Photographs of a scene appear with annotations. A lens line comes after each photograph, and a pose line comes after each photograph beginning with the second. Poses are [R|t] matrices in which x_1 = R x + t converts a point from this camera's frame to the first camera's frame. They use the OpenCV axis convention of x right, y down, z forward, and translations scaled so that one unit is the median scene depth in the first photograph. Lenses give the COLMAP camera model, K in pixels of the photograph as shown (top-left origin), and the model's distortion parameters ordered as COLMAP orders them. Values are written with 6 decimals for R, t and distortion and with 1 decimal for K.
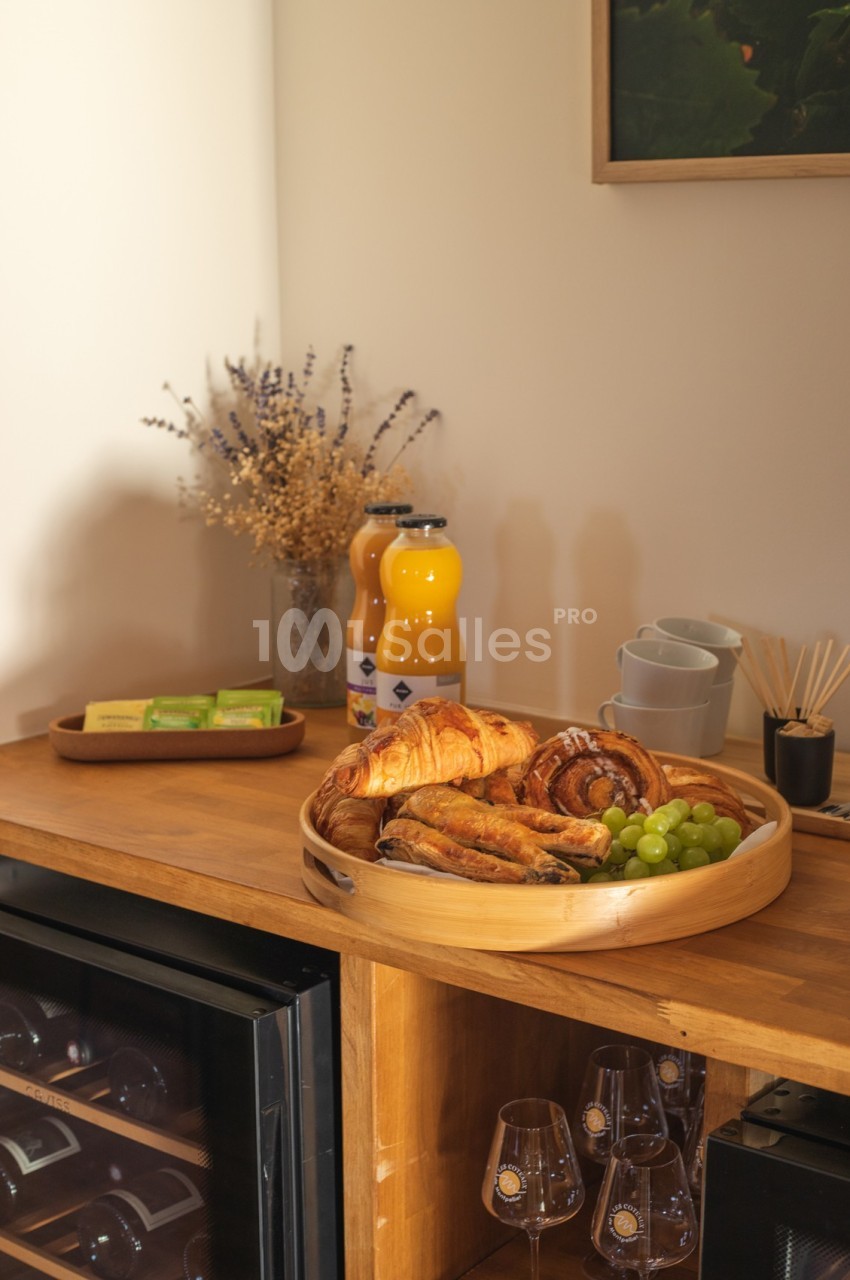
lens RADIAL K [[1928.5, 0, 425.0], [0, 1928.5, 640.0], [0, 0, 1]] dist [-0.140034, 0.063329]
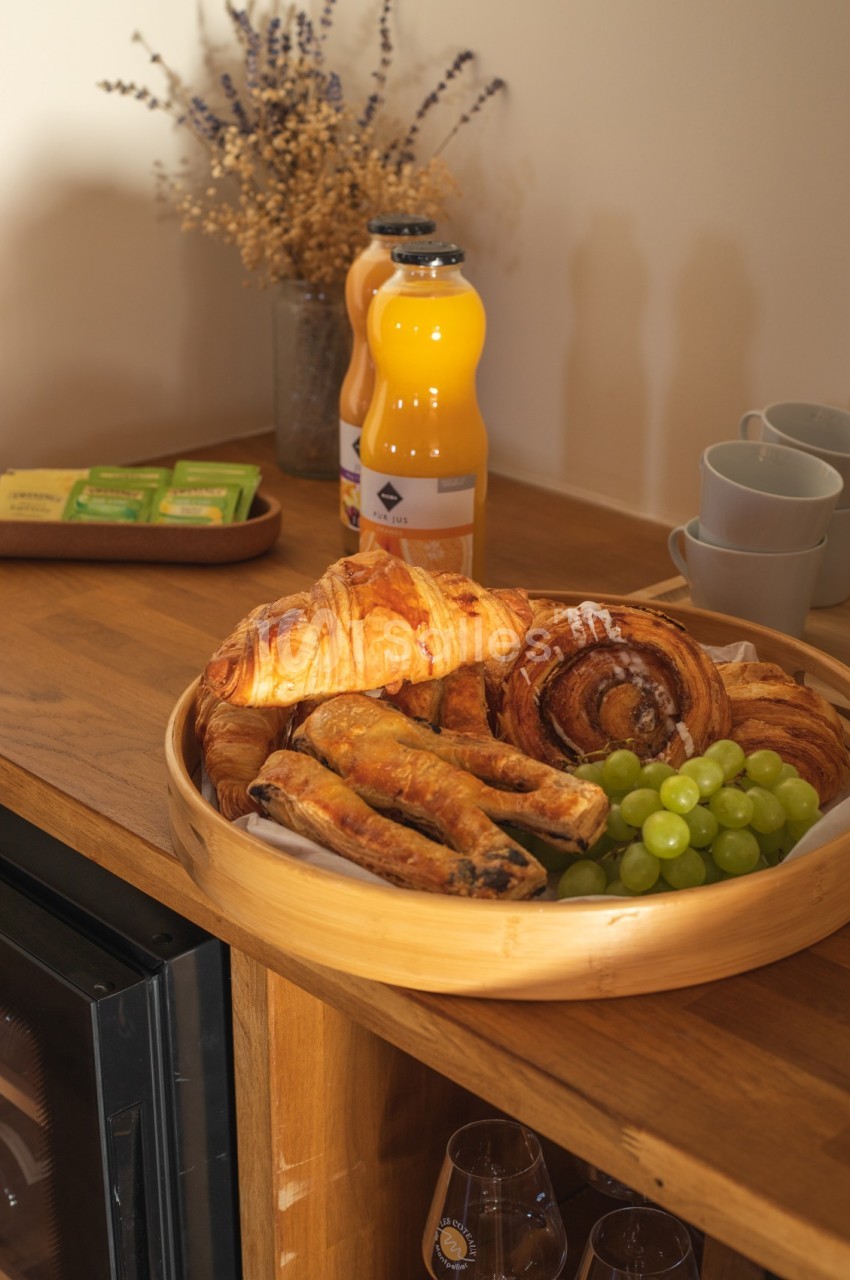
lens RADIAL K [[1928.5, 0, 425.0], [0, 1928.5, 640.0], [0, 0, 1]] dist [-0.140034, 0.063329]
pose [[0.991050, 0.064062, -0.117117, 0.099550], [-0.040589, 0.980397, 0.192804, -0.066930], [0.127172, -0.186324, 0.974223, 0.348742]]
